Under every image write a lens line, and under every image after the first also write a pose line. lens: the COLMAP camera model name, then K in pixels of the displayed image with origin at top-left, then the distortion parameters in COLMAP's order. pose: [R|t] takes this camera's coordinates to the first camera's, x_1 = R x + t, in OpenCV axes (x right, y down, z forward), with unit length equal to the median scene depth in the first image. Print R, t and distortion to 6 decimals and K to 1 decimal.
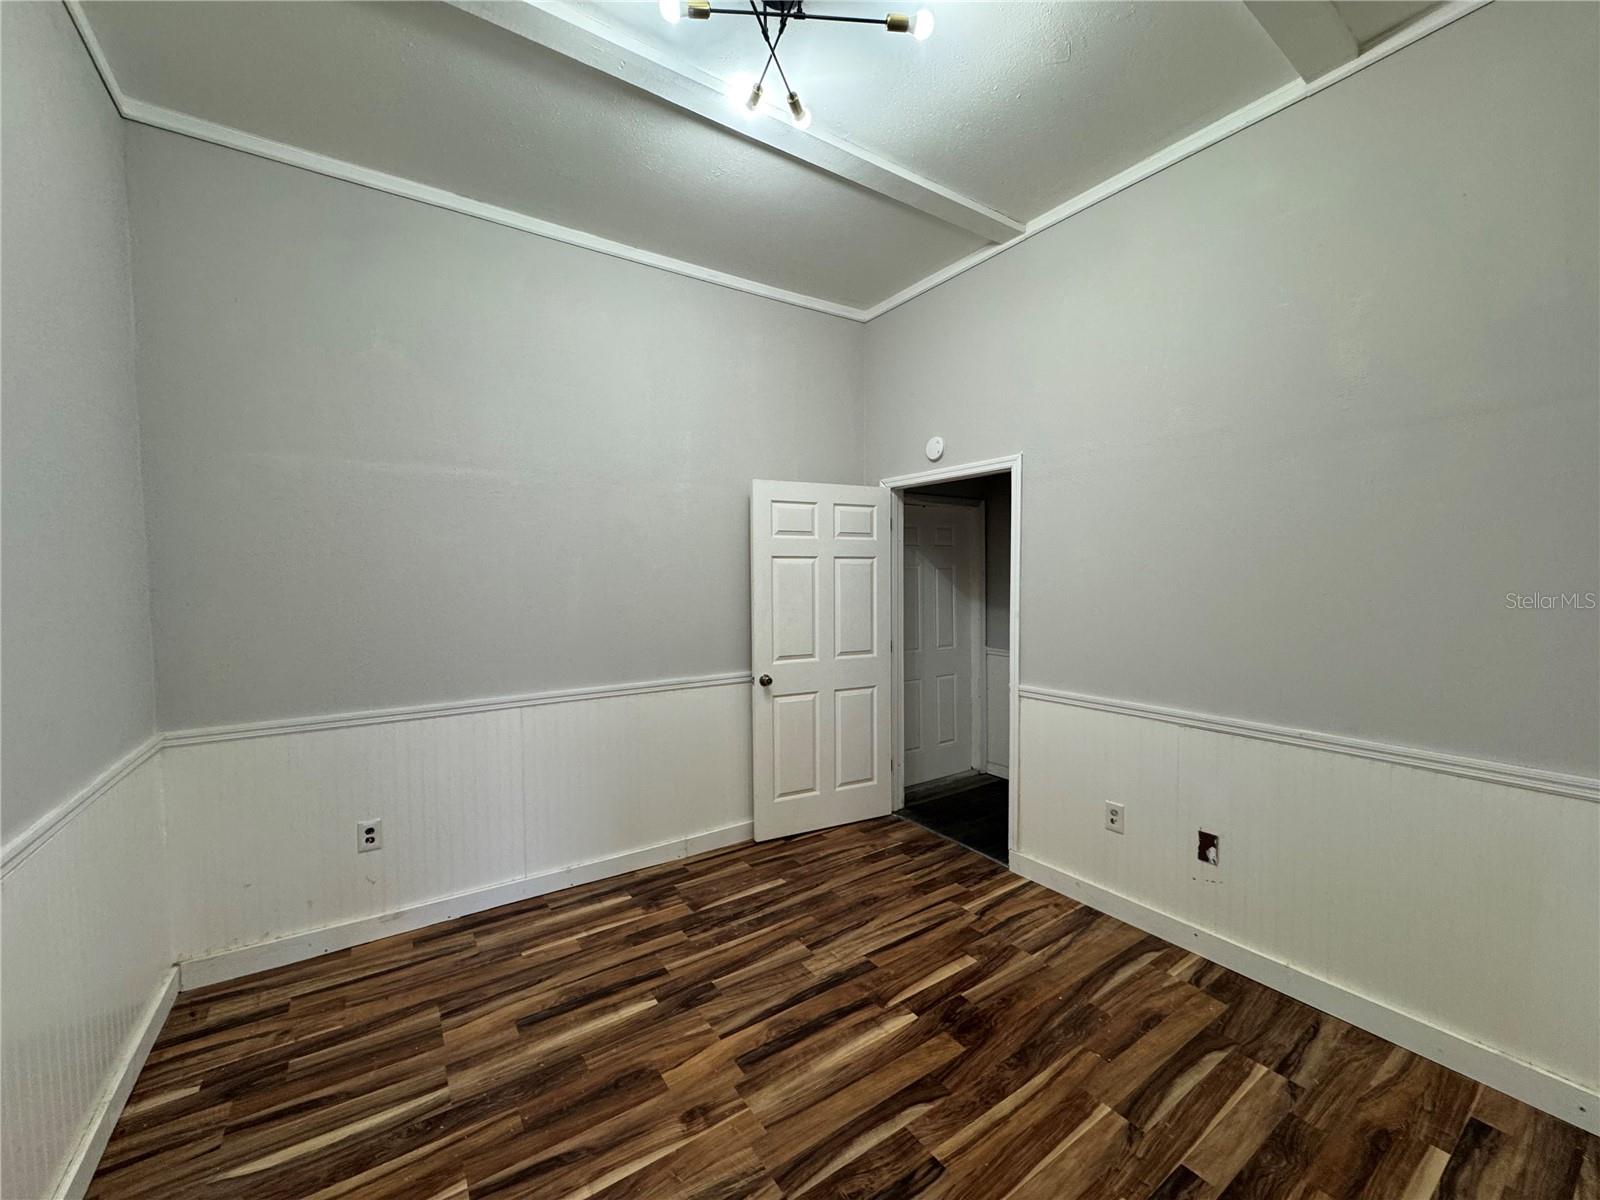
lens RADIAL K [[637.3, 0, 802.7], [0, 637.3, 600.7], [0, 0, 1]] dist [-0.002377, 0.000122]
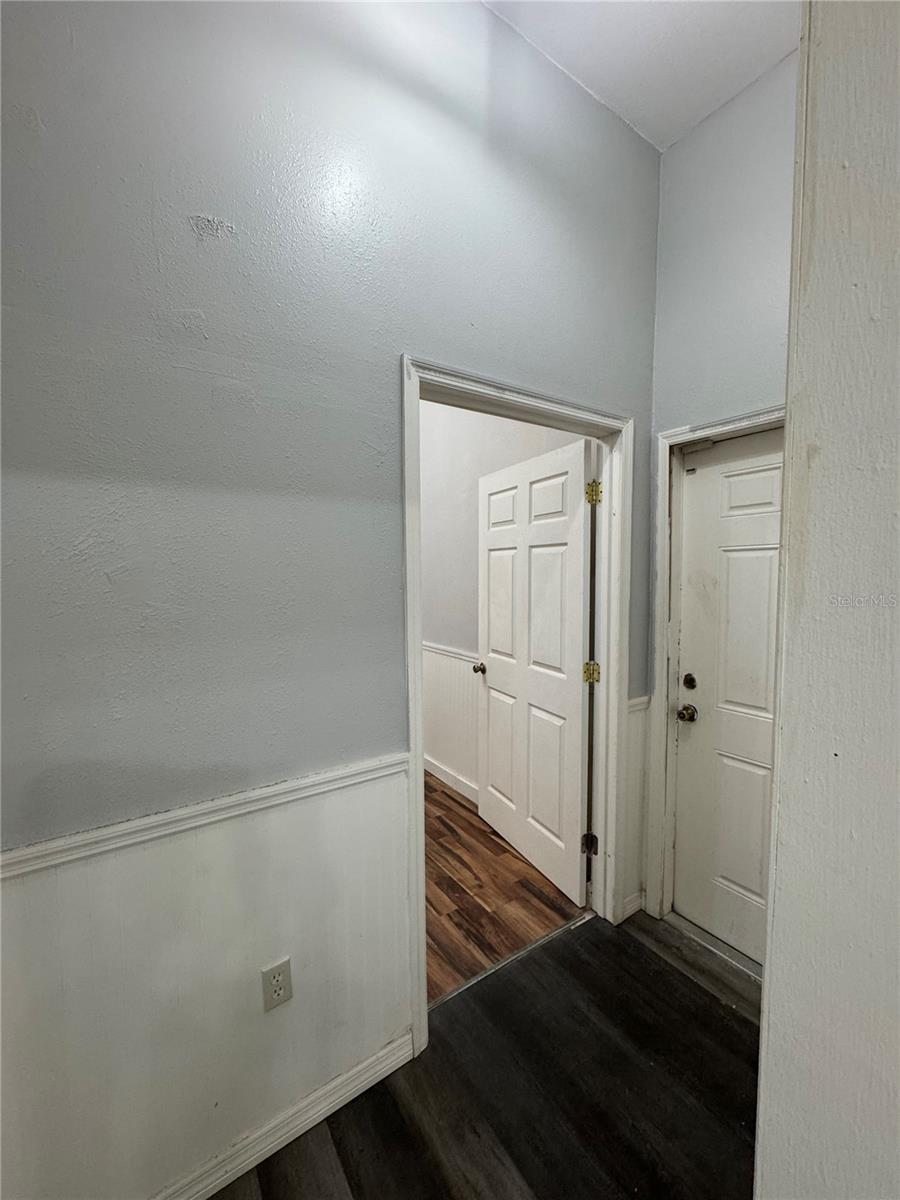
lens RADIAL K [[478.0, 0, 451.5], [0, 478.0, 599.2], [0, 0, 1]] dist [-0.002377, 0.000122]
pose [[-0.009882, 0.060463, -0.998122, 0.729859], [-0.033770, 0.997581, 0.060765, -0.036228], [0.999381, 0.034307, -0.007817, 0.960497]]
